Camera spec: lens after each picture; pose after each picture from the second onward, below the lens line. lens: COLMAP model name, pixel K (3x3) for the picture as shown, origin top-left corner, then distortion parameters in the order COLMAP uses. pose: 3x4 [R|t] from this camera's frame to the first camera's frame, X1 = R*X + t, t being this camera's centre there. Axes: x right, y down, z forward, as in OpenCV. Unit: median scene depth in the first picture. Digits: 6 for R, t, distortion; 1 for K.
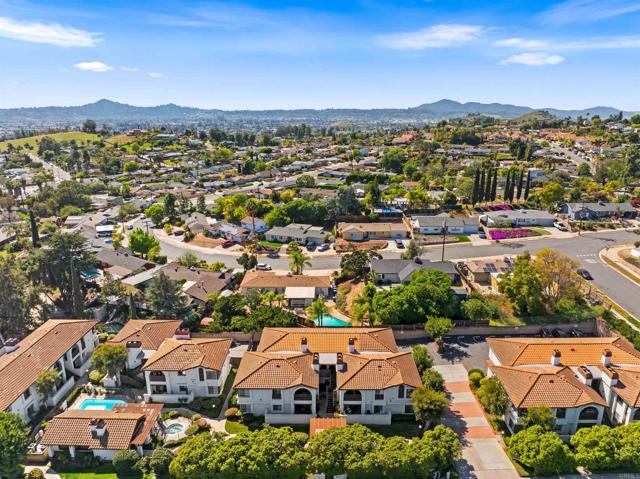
lens RADIAL K [[454.4, 0, 321.8], [0, 454.4, 238.6], [0, 0, 1]] dist [-0.040666, 0.007531]
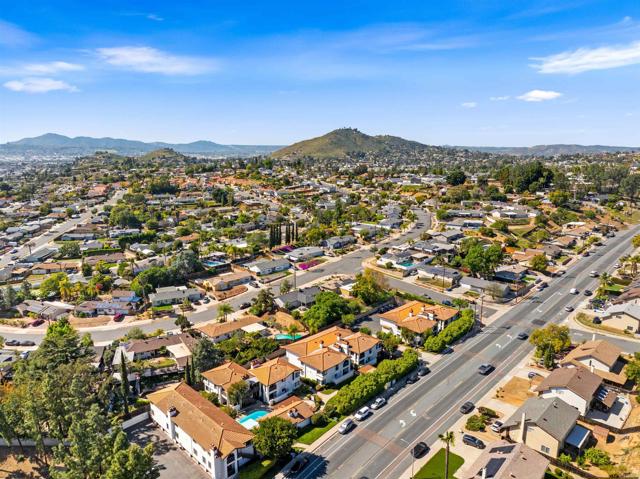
lens RADIAL K [[454.4, 0, 321.9], [0, 454.4, 240.7], [0, 0, 1]] dist [-0.040666, 0.007531]
pose [[0.696402, -0.142153, 0.703432, -0.670029], [0.187251, 0.982225, 0.013113, -0.105223], [-0.692793, 0.122587, 0.710641, -0.184419]]
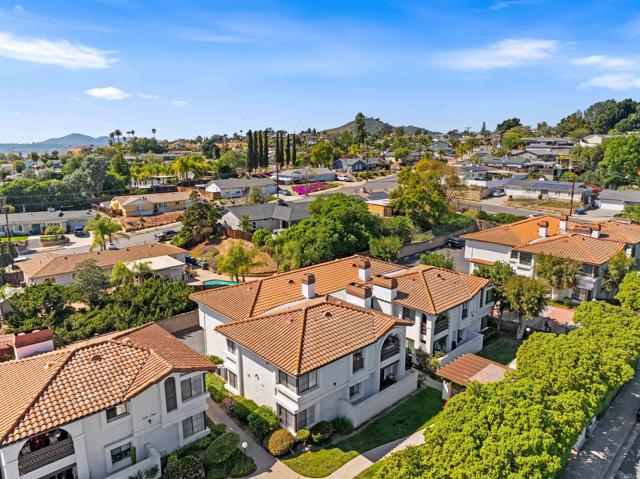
lens RADIAL K [[454.4, 0, 320.0], [0, 454.4, 238.1], [0, 0, 1]] dist [-0.040666, 0.007531]
pose [[0.731393, -0.140975, 0.667226, -0.210579], [0.190107, 0.981763, -0.000958, 0.095214], [-0.654923, 0.127545, 0.744855, 0.298575]]
